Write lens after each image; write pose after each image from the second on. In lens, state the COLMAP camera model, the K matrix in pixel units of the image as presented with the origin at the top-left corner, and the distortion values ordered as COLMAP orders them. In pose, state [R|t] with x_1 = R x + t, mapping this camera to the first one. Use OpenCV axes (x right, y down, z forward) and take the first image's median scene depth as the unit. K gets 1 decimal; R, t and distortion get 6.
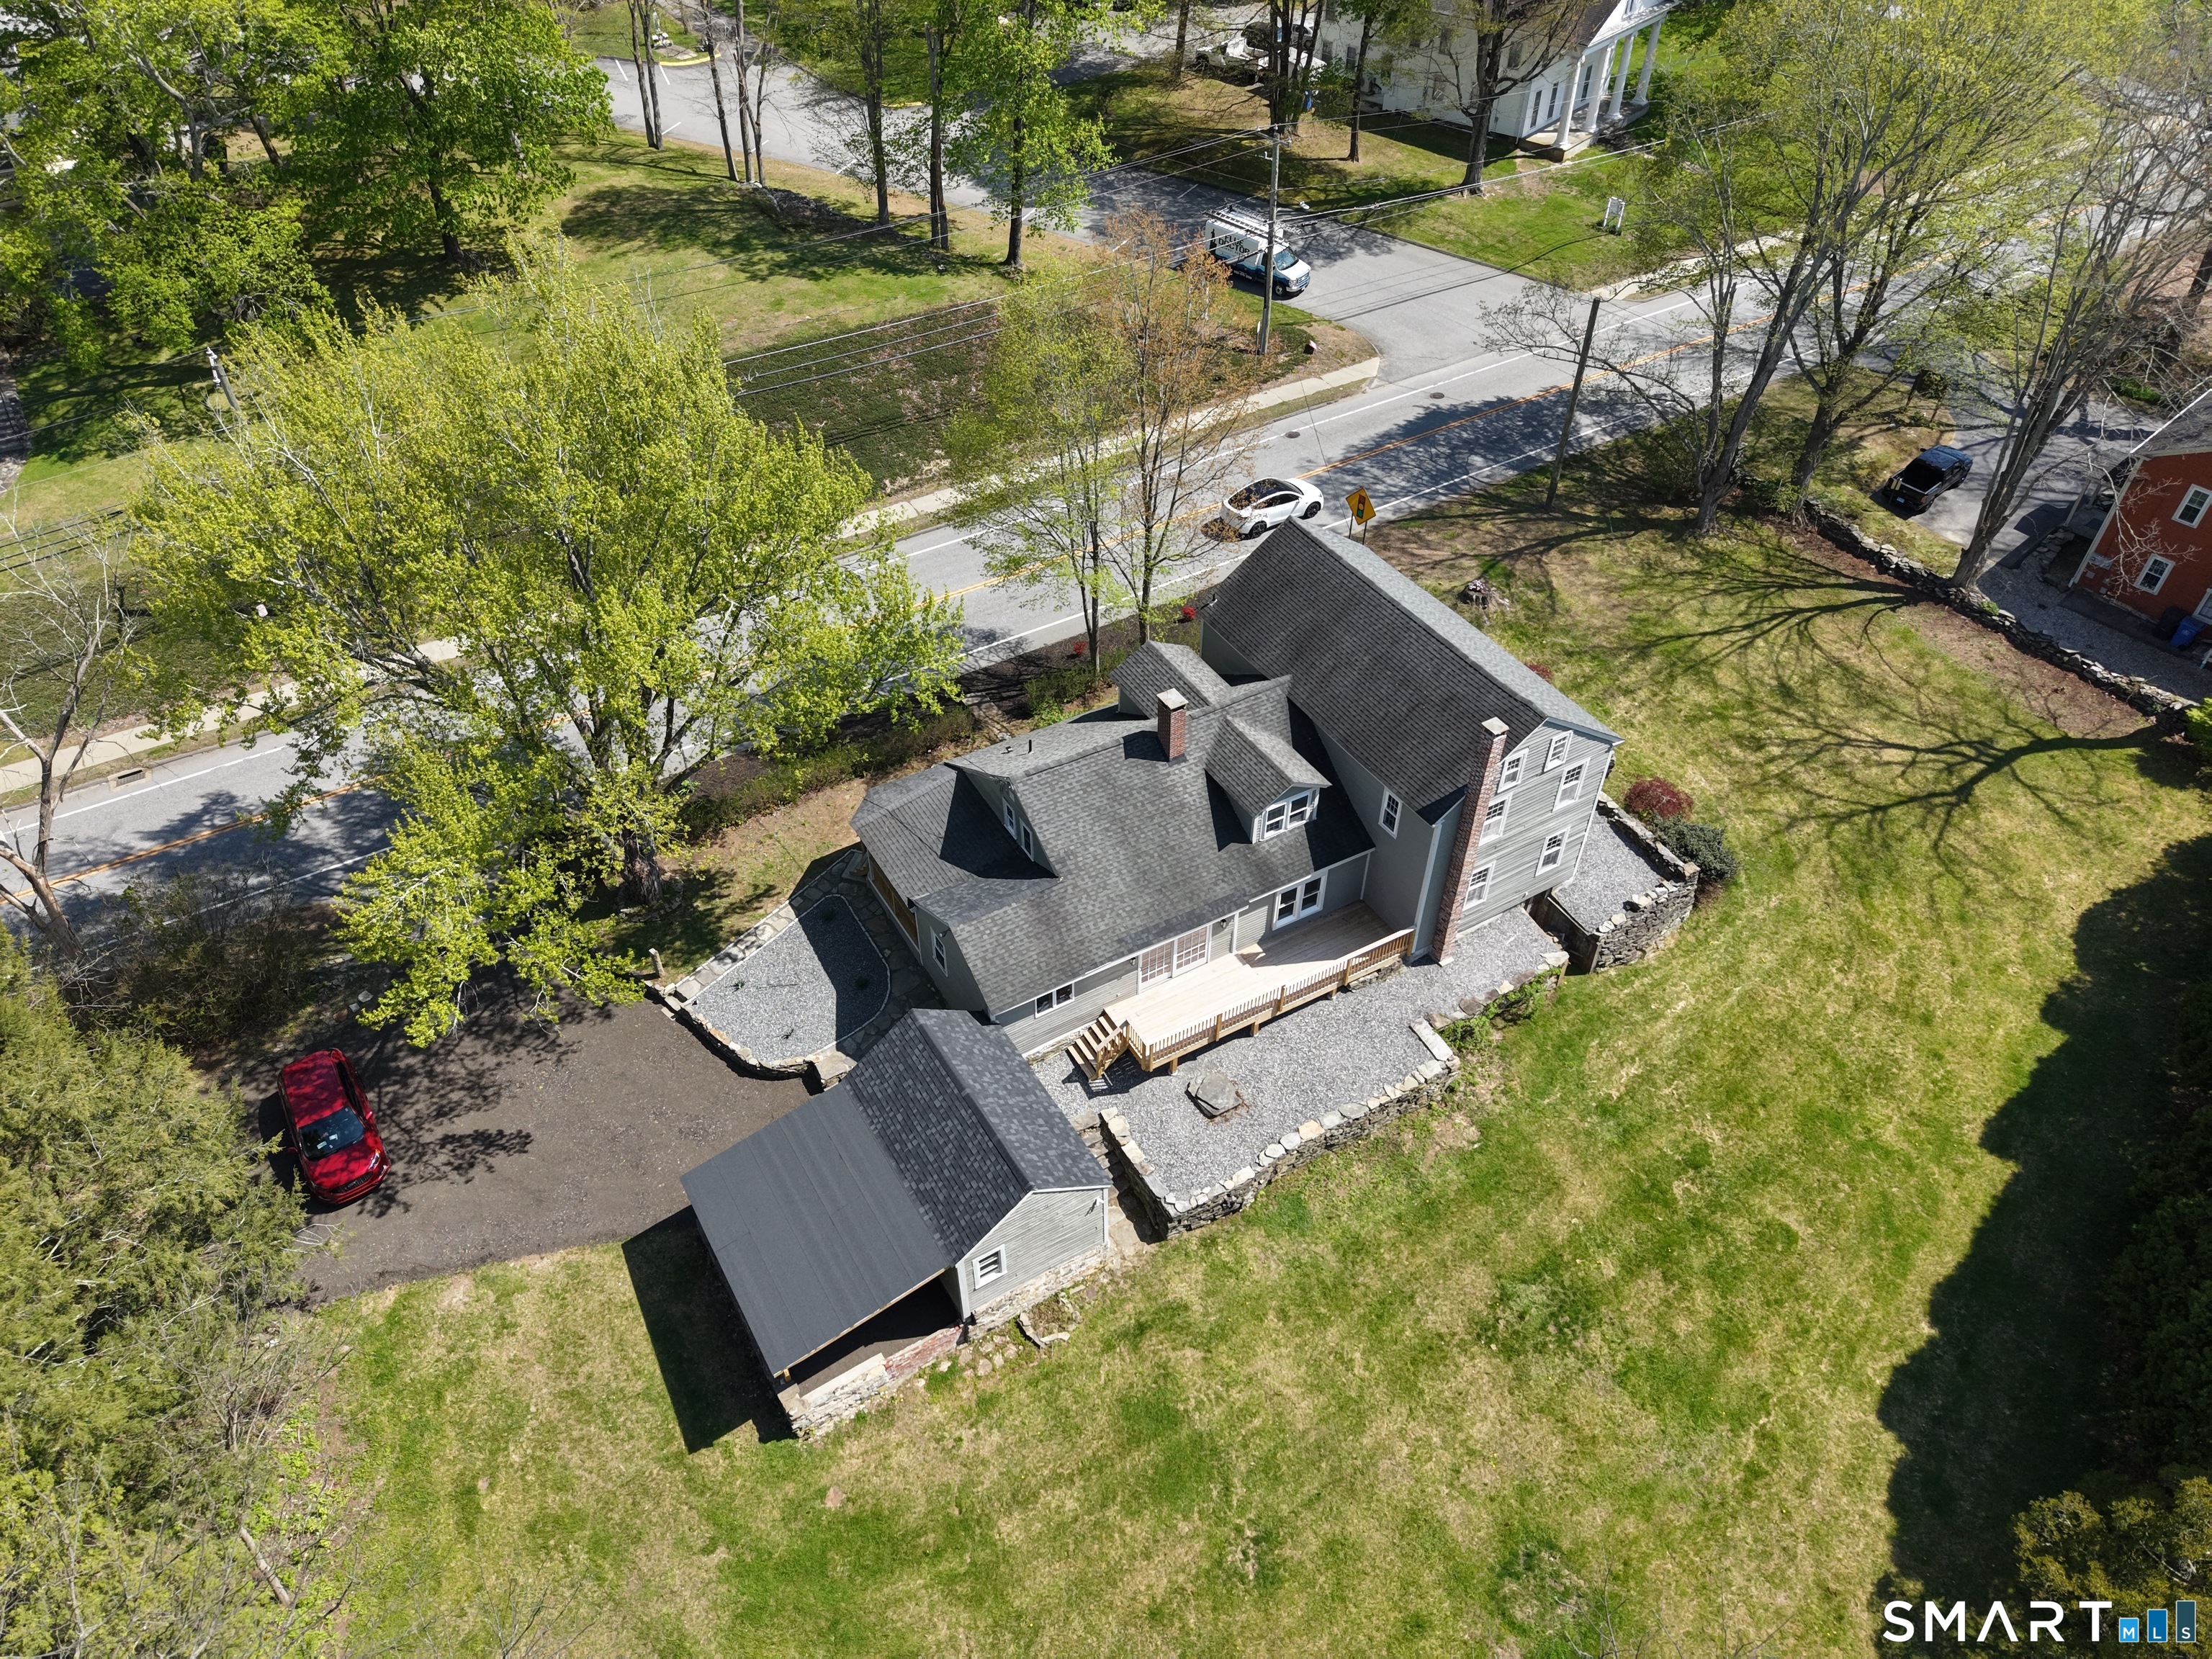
lens RADIAL K [[1482.2, 0, 1096.3], [0, 1482.2, 816.4], [0, 0, 1]] dist [0.030780, -0.034462]
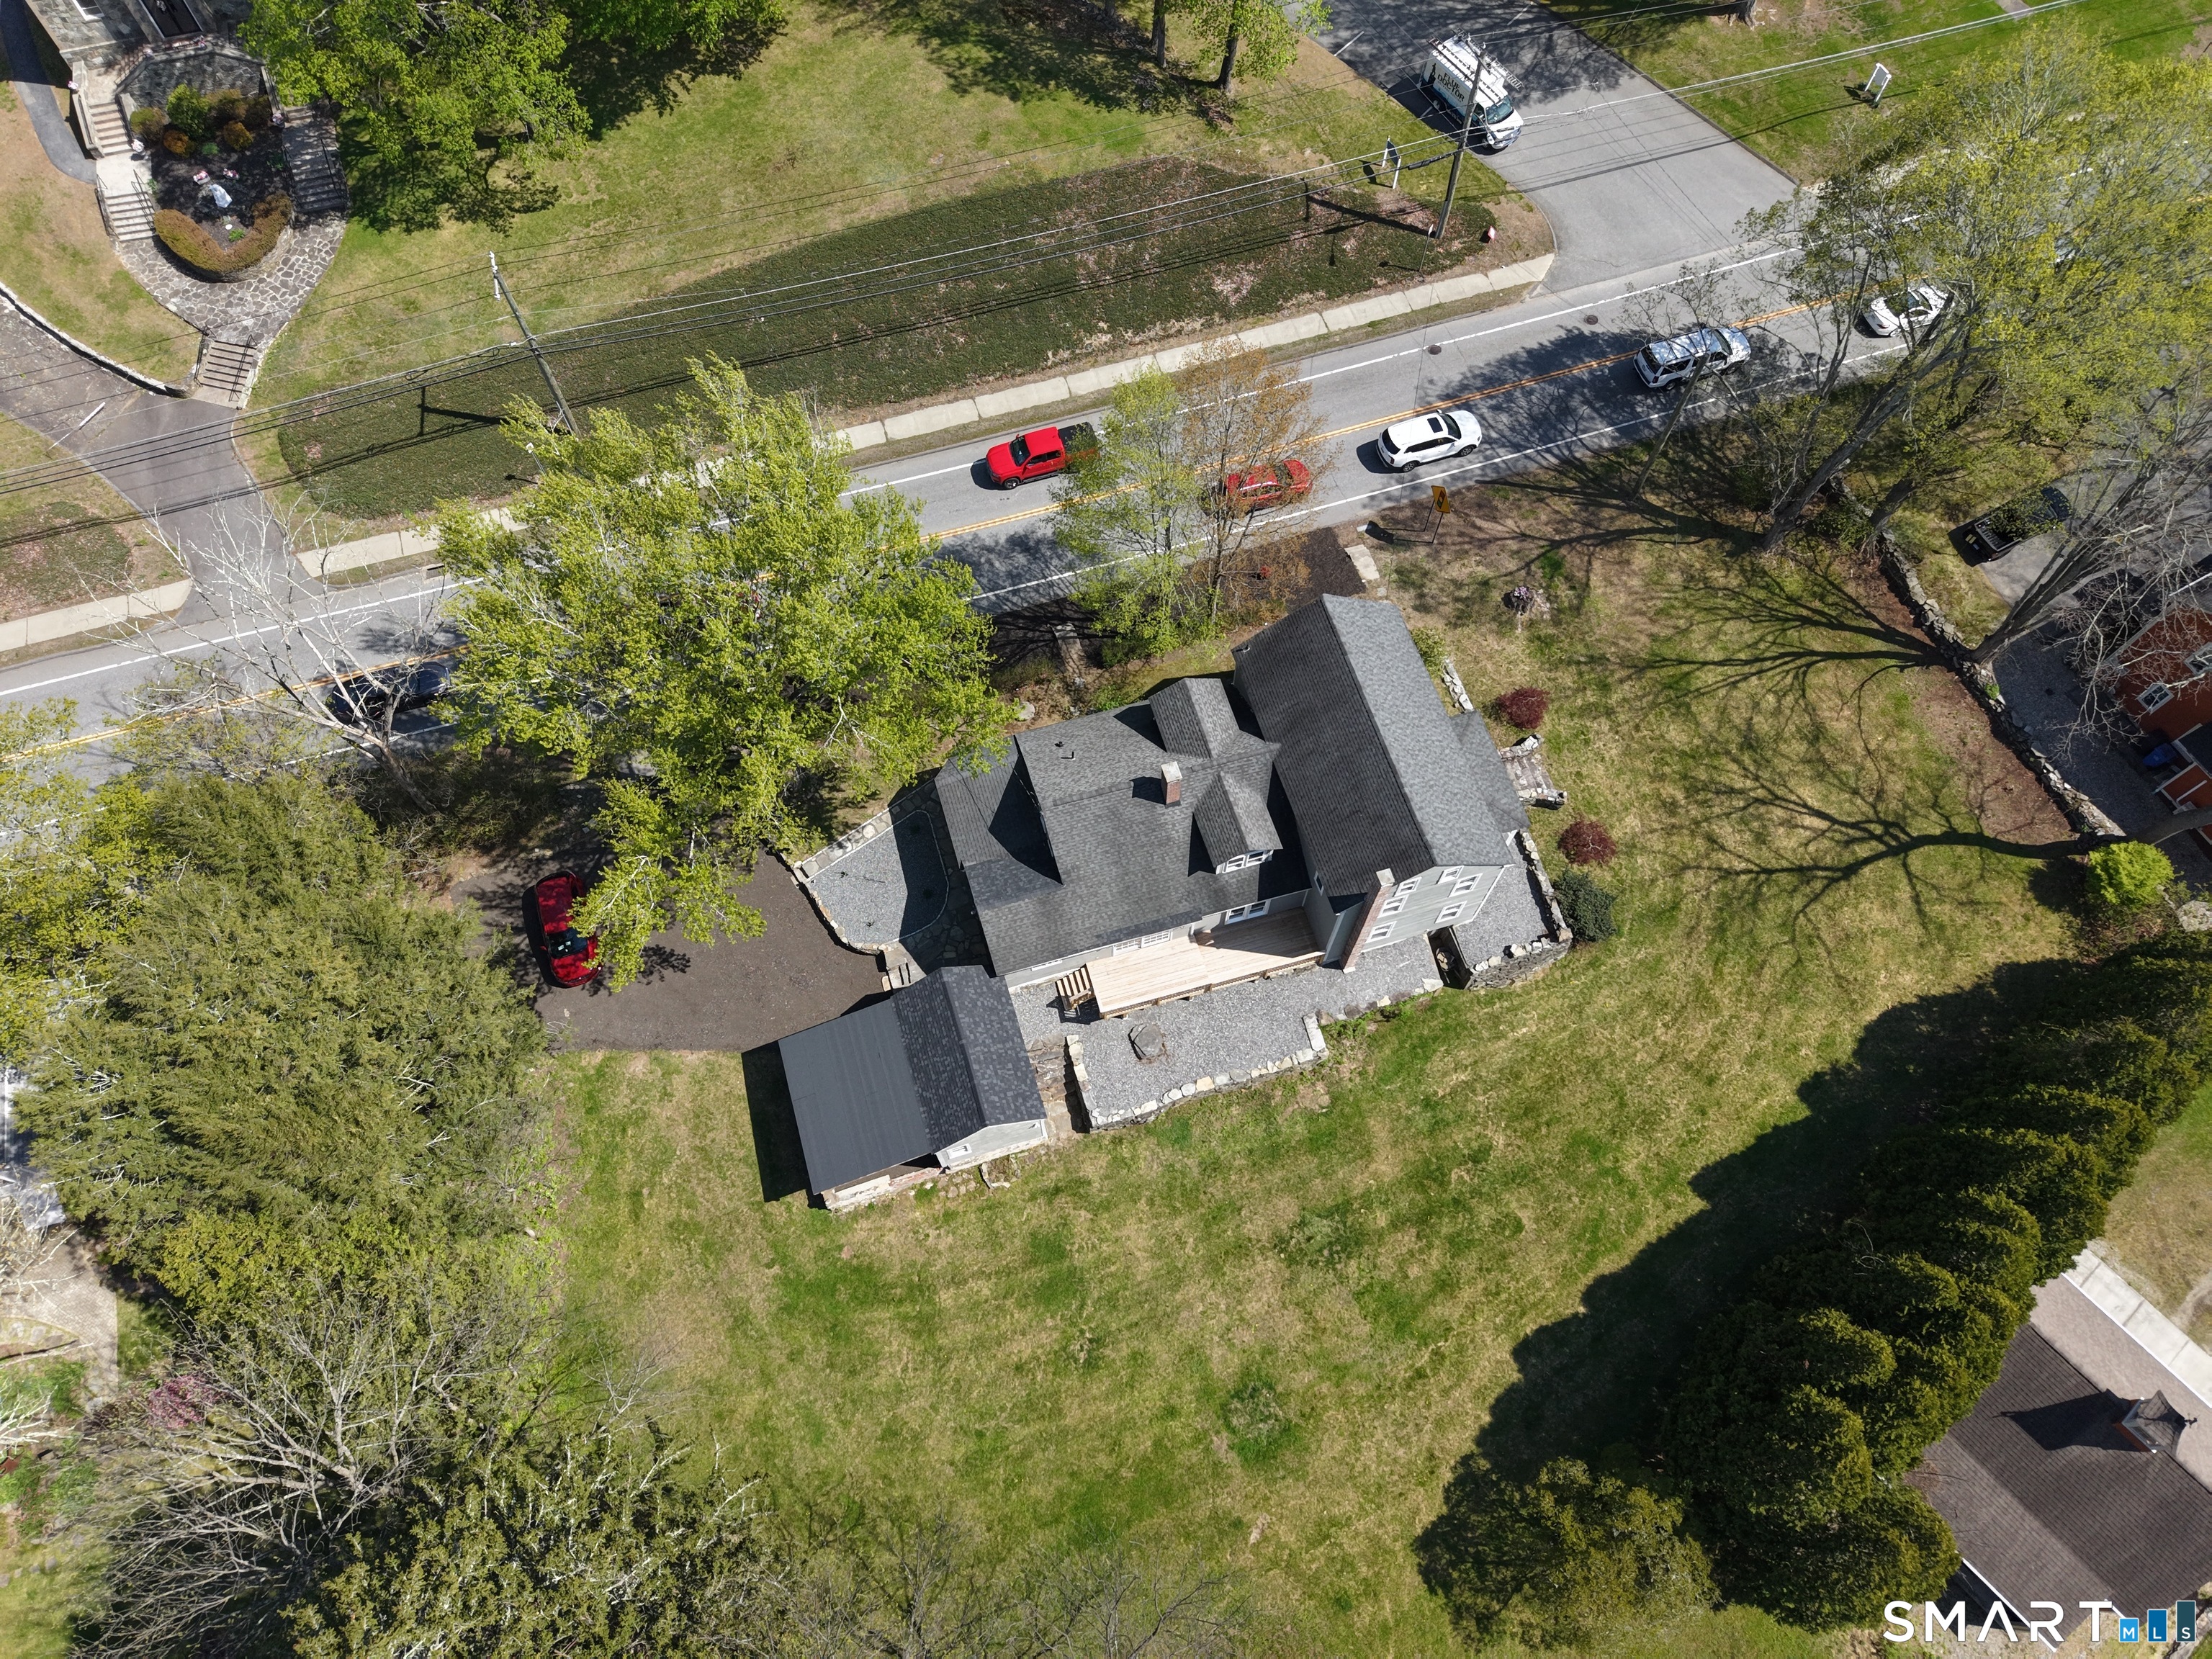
lens RADIAL K [[1482.2, 0, 1108.9], [0, 1482.2, 808.7], [0, 0, 1]] dist [0.030780, -0.034462]
pose [[0.972259, 0.210720, -0.101531, 0.135417], [-0.157054, 0.909780, 0.384233, -0.534776], [0.173337, -0.357628, 0.917636, -0.221617]]
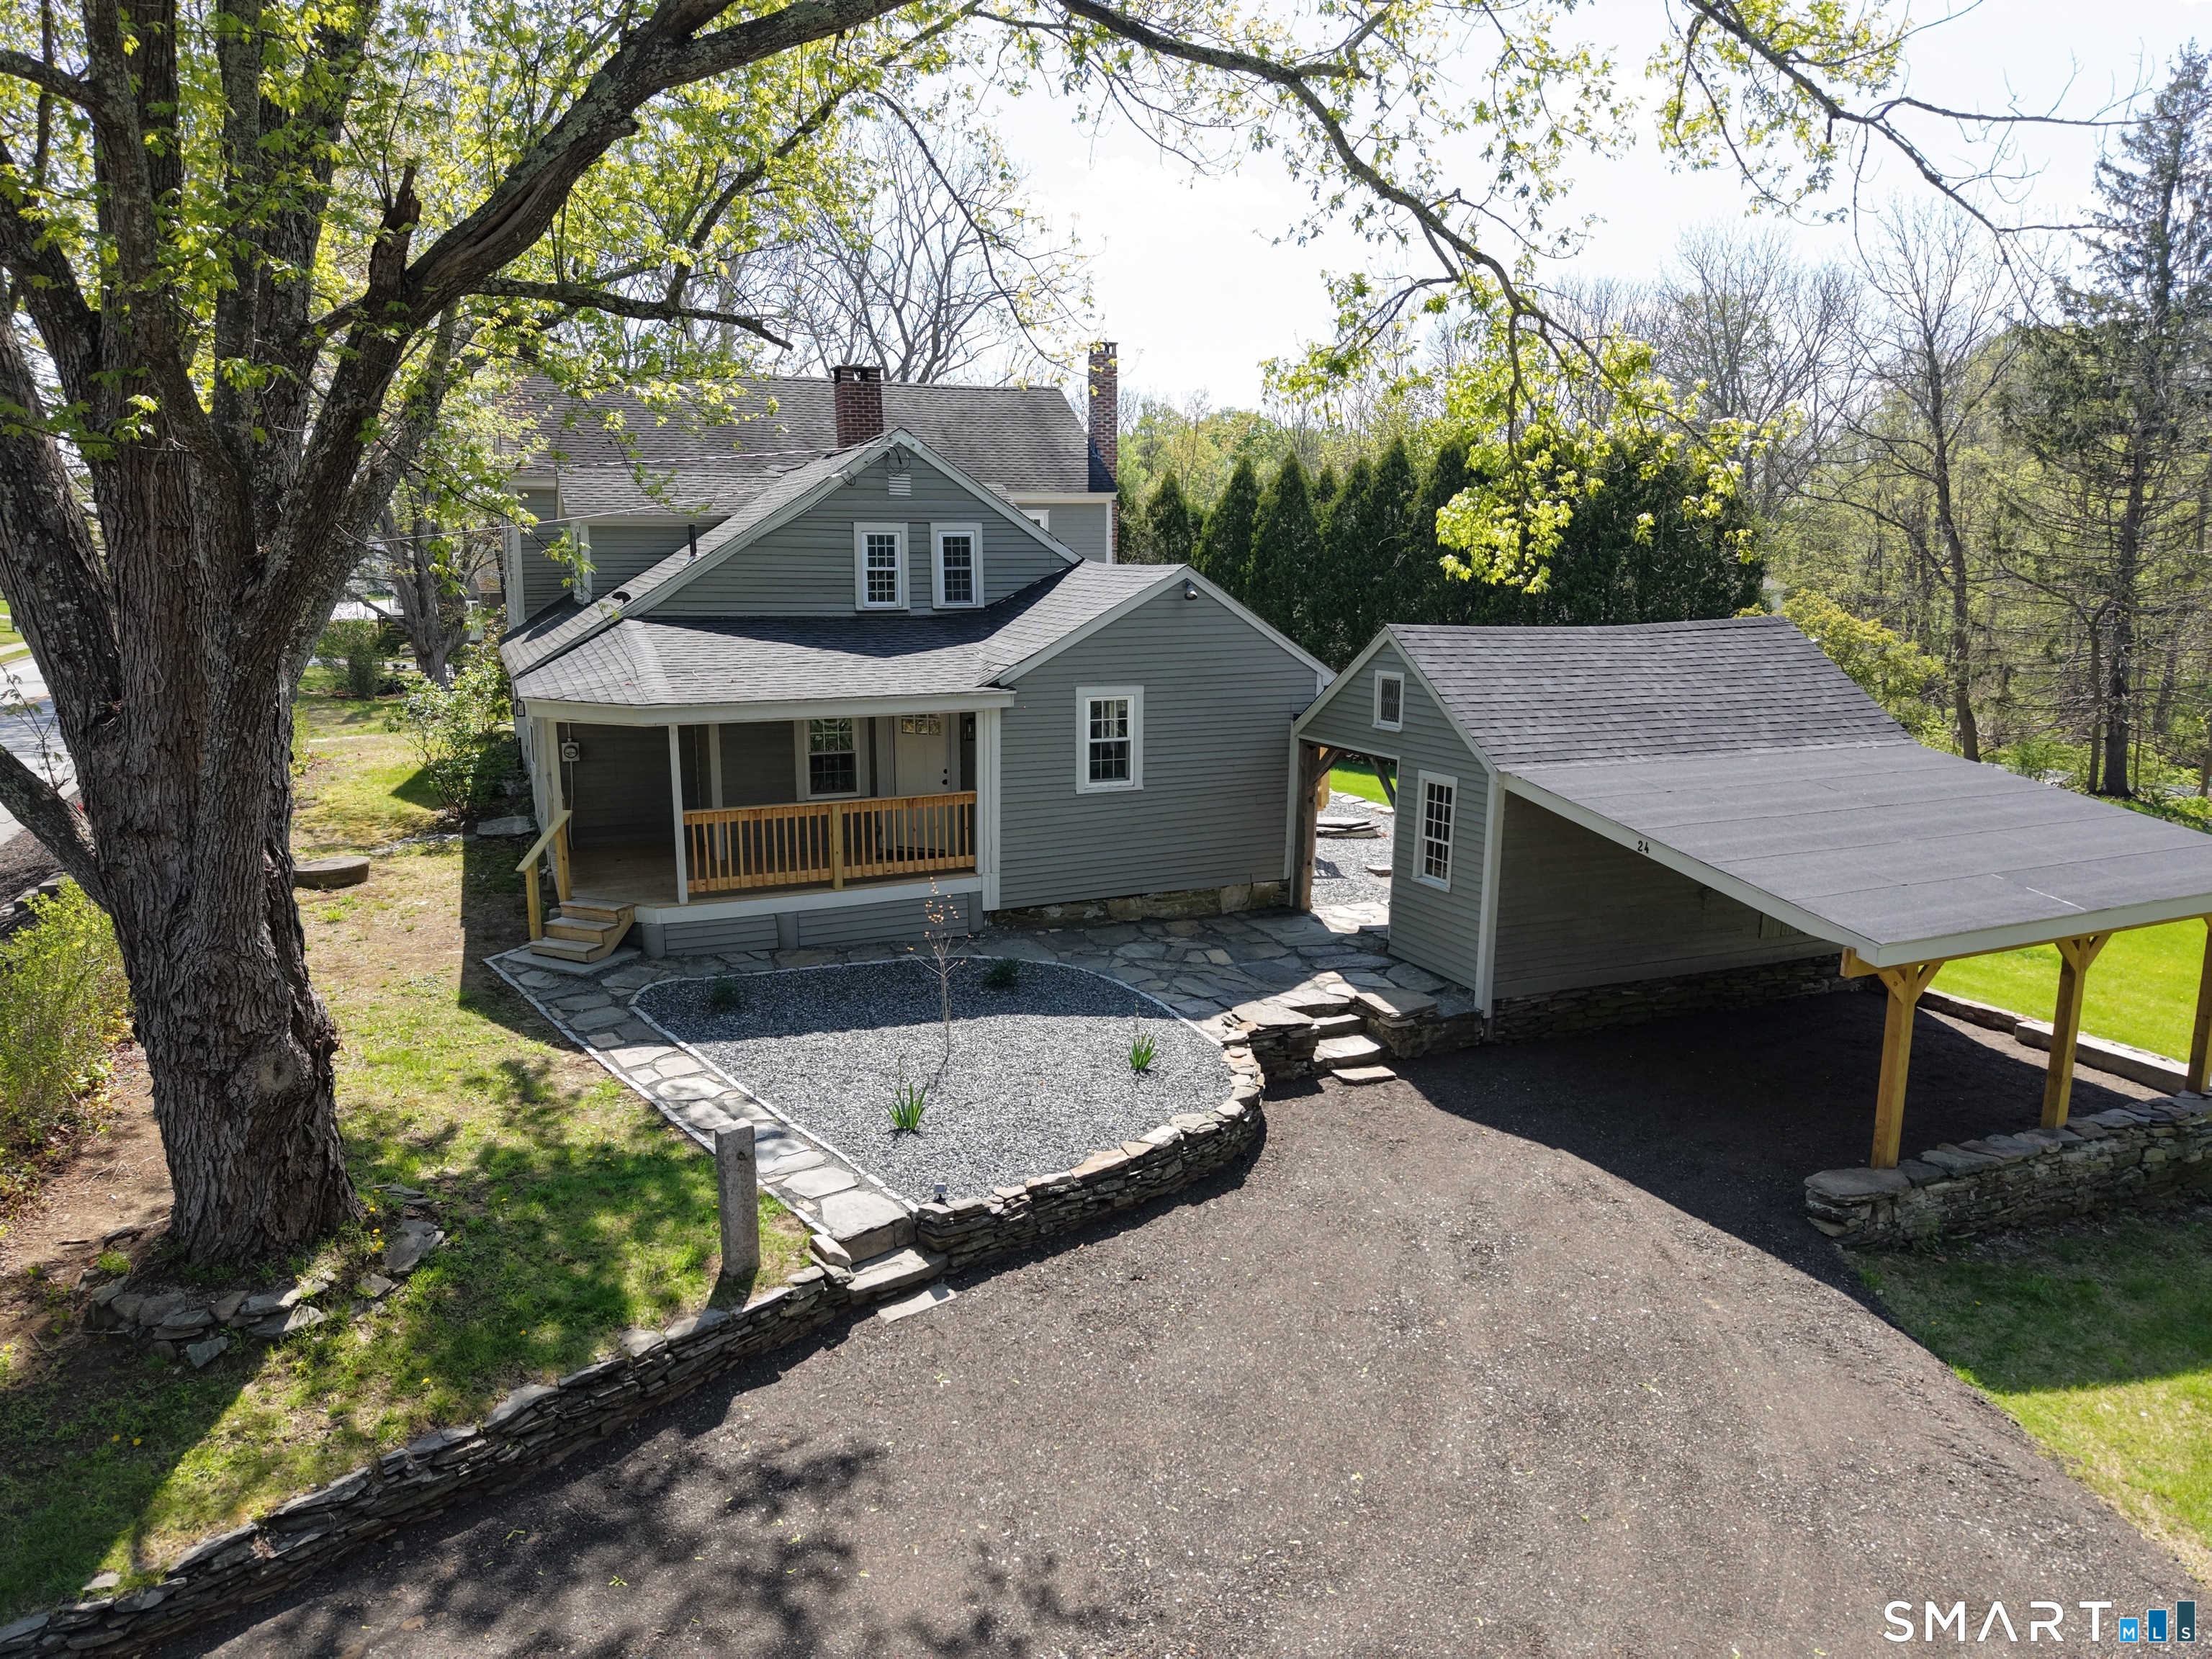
lens RADIAL K [[1552.0, 0, 1114.2], [0, 1552.0, 838.1], [0, 0, 1]] dist [0.000244, -0.000586]
pose [[0.119460, -0.168458, 0.978443, -0.535580], [0.669525, 0.741370, 0.045898, 0.089207], [-0.733120, 0.649609, 0.201351, 0.906066]]
